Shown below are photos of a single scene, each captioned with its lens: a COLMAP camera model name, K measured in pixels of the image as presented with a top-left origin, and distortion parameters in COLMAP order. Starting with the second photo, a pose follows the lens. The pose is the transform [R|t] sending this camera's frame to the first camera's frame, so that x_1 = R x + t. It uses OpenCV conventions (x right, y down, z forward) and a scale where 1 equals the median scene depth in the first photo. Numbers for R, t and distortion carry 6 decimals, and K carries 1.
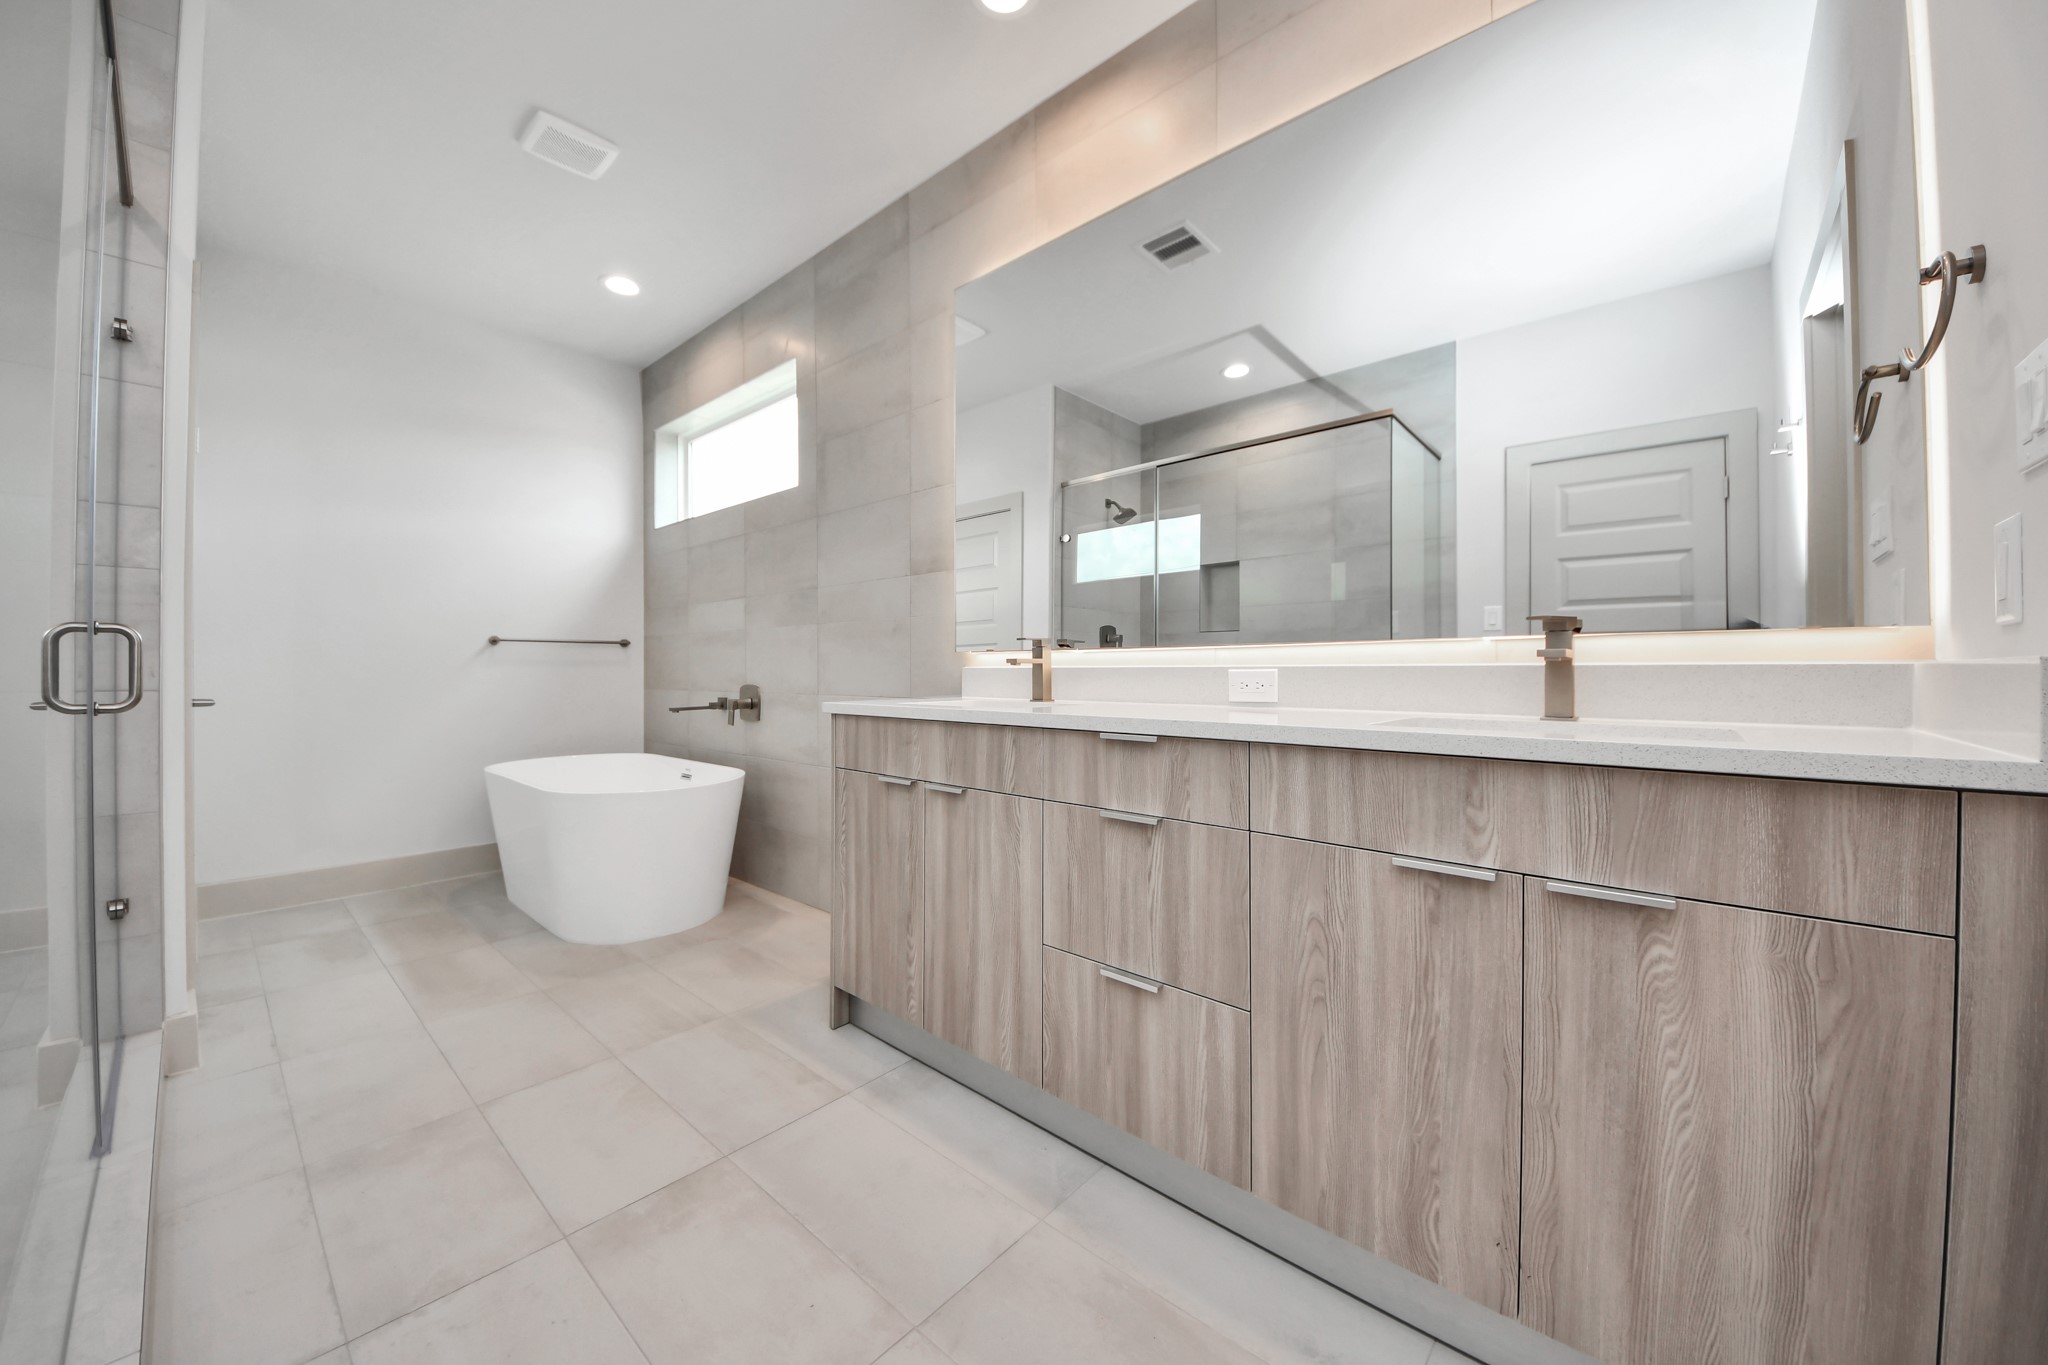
lens RADIAL K [[739.9, 0, 1027.4], [0, 739.9, 678.2], [0, 0, 1]] dist [-0.002186, -0.005051]
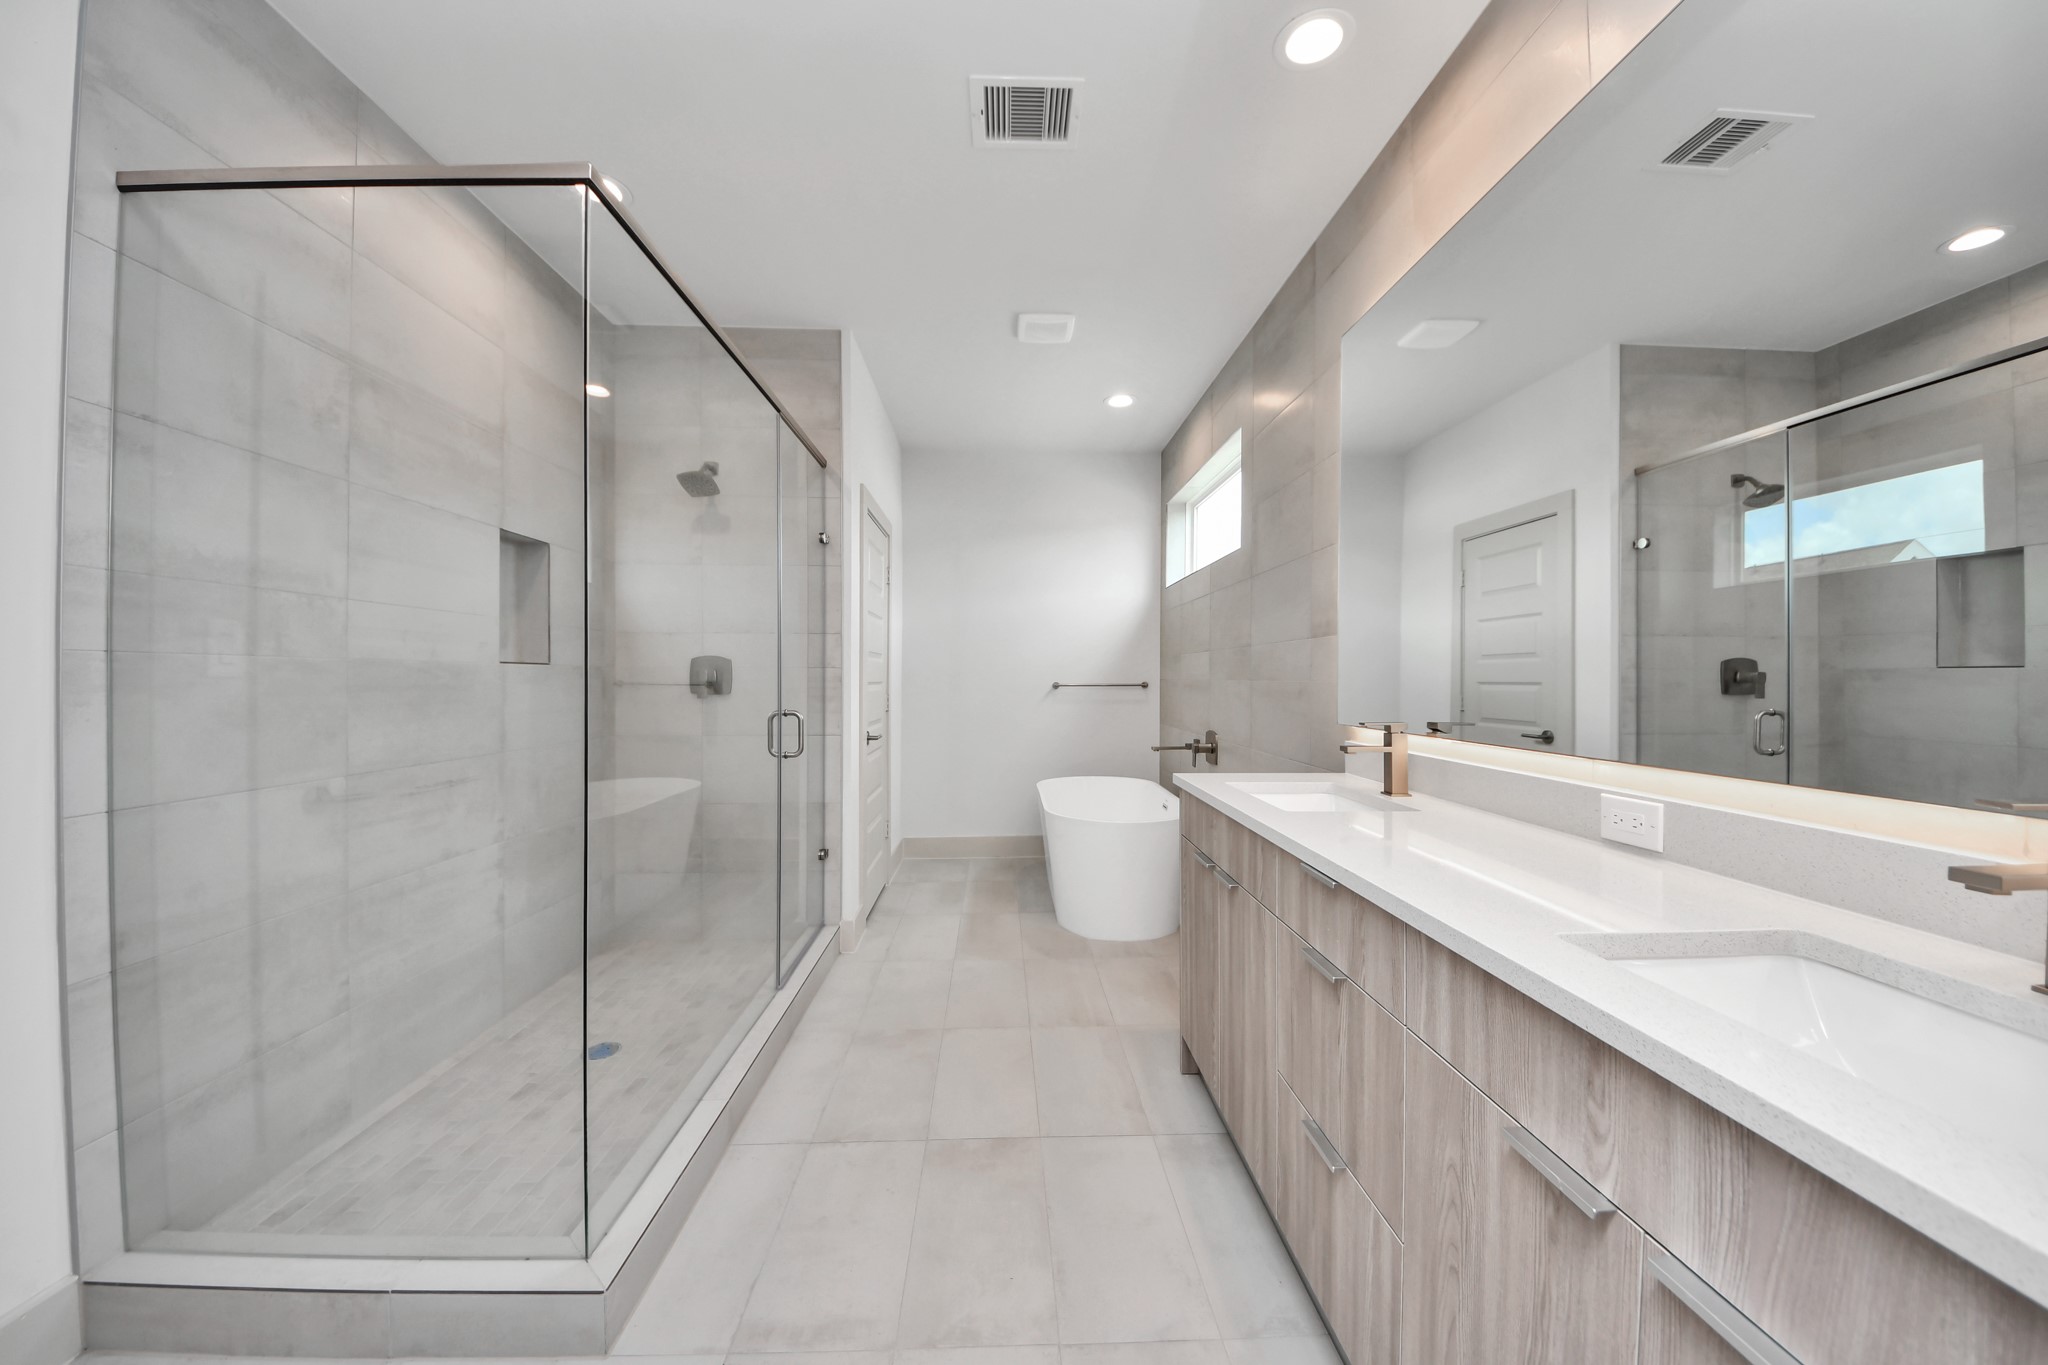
lens RADIAL K [[739.9, 0, 1015.9], [0, 739.9, 676.6], [0, 0, 1]] dist [-0.002186, -0.005051]
pose [[0.680396, 0.002277, -0.732841, 0.287532], [-0.006344, 0.999976, -0.002783, -0.083575], [0.732817, 0.006543, 0.680395, 0.055600]]
